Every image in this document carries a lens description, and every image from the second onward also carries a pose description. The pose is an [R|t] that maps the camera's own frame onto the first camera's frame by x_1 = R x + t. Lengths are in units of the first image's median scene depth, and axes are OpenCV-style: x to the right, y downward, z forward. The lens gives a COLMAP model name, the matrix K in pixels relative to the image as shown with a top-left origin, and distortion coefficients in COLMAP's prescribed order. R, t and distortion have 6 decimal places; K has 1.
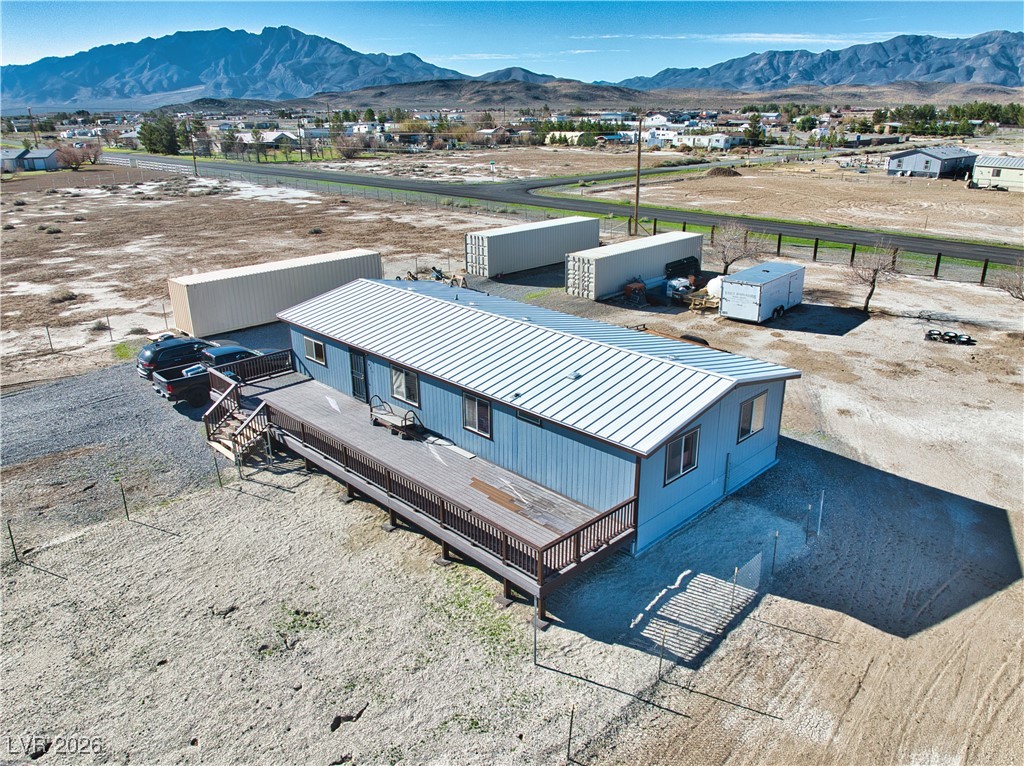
lens RADIAL K [[757.5, 0, 512.0], [0, 757.5, 383.0], [0, 0, 1]] dist [-0.036130, -0.007727]
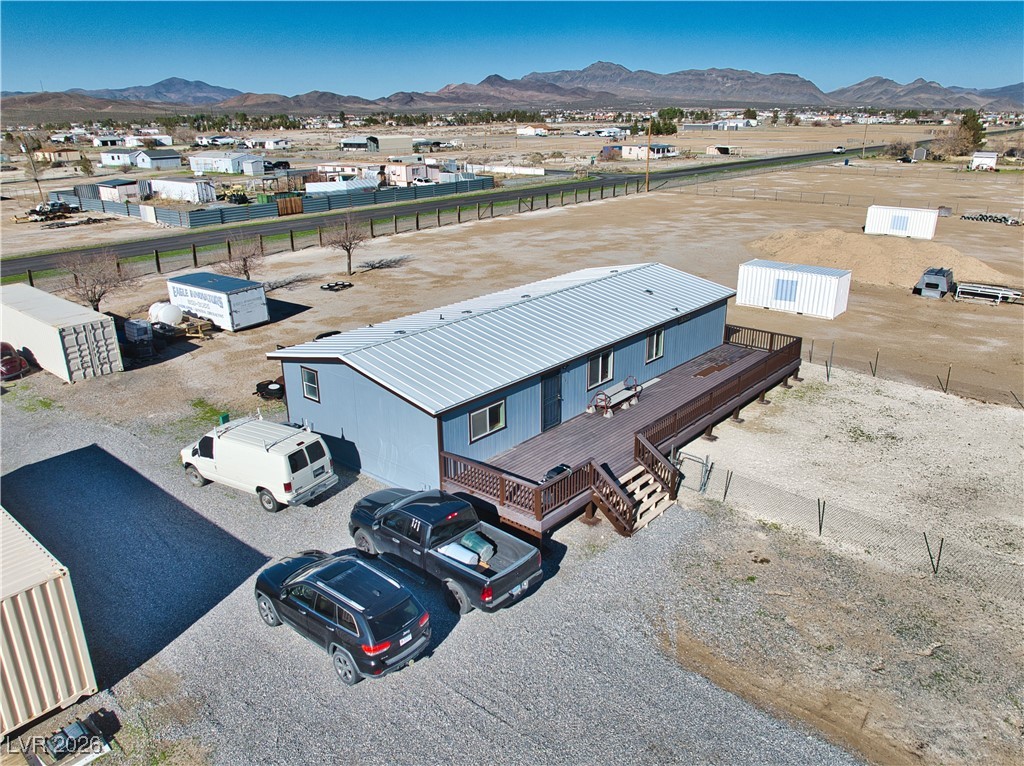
lens RADIAL K [[757.5, 0, 512.0], [0, 757.5, 383.0], [0, 0, 1]] dist [-0.036130, -0.007727]
pose [[-0.084286, -0.329009, 0.940558, -0.724398], [0.357420, 0.871120, 0.336749, -0.242114], [-0.930133, 0.364558, 0.044171, 0.694592]]
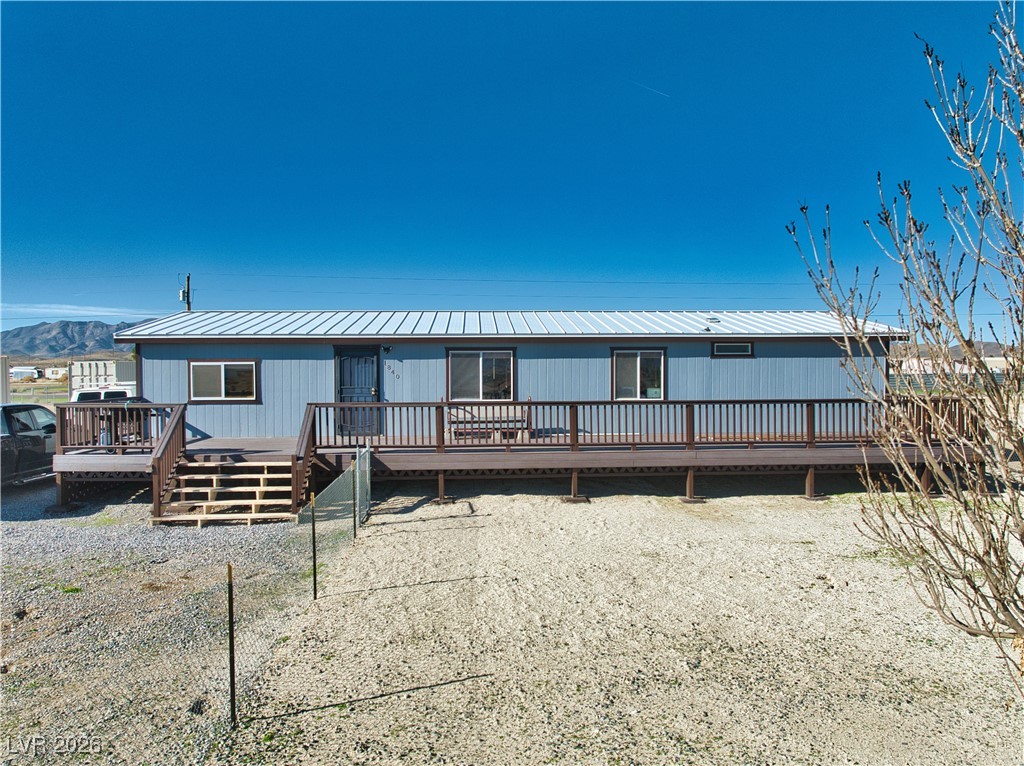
lens RADIAL K [[765.3, 0, 512.0], [0, 765.3, 383.0], [0, 0, 1]] dist [-0.036875, -0.004681]
pose [[0.661593, -0.012552, 0.749758, -0.414589], [0.258262, 0.942501, -0.212113, 0.105155], [-0.703985, 0.333967, 0.626794, 0.354140]]
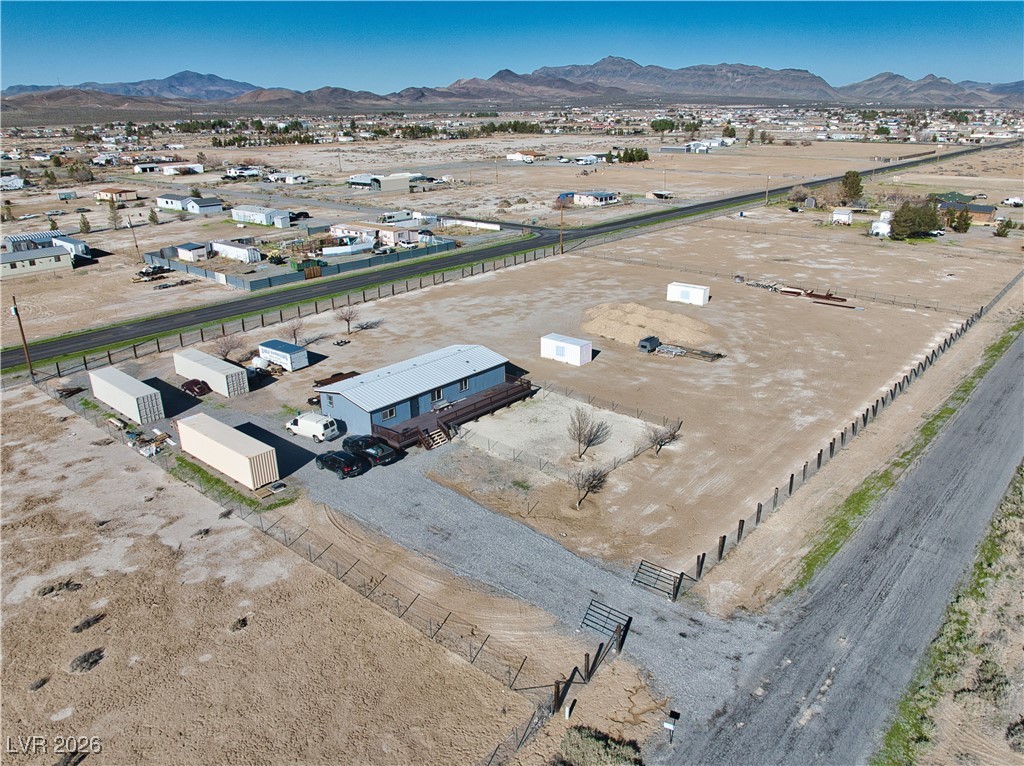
lens RADIAL K [[757.5, 0, 512.0], [0, 757.5, 383.0], [0, 0, 1]] dist [-0.036130, -0.007727]
pose [[-0.069680, -0.337487, 0.938748, -1.806617], [0.357184, 0.870204, 0.339358, -0.577099], [-0.931431, 0.358952, 0.059910, 0.357770]]
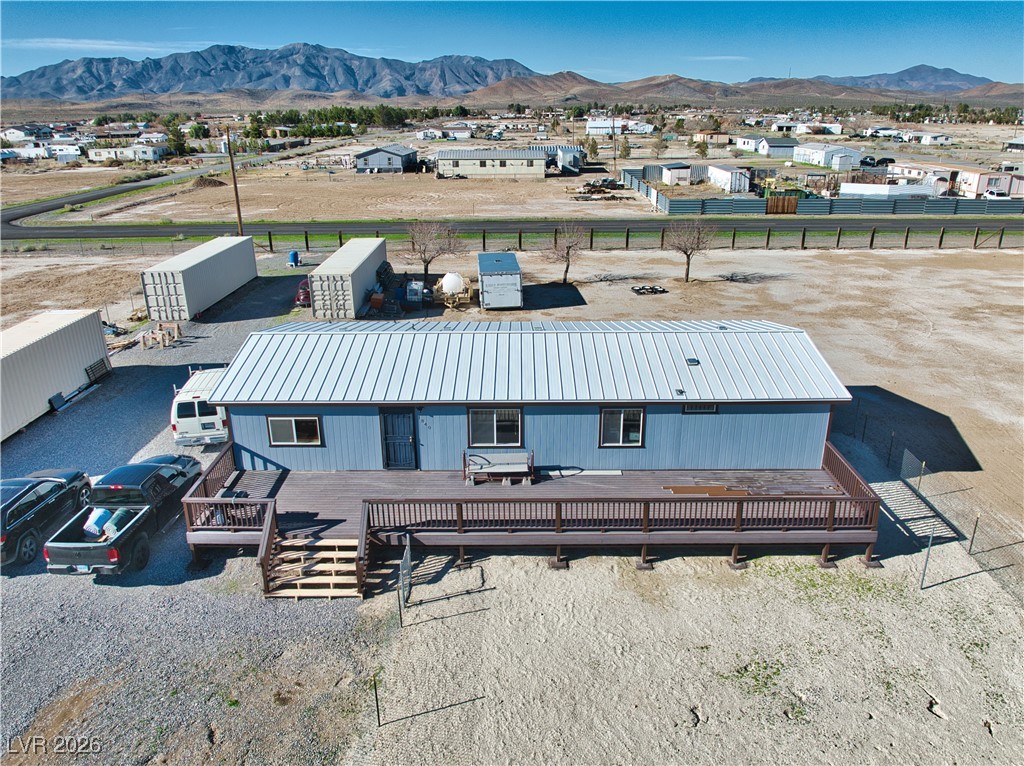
lens RADIAL K [[757.5, 0, 512.0], [0, 757.5, 383.0], [0, 0, 1]] dist [-0.036130, -0.007727]
pose [[0.705977, -0.241261, 0.665875, -0.445687], [0.247627, 0.964934, 0.087076, -0.075240], [-0.663534, 0.103415, 0.740964, 0.221519]]
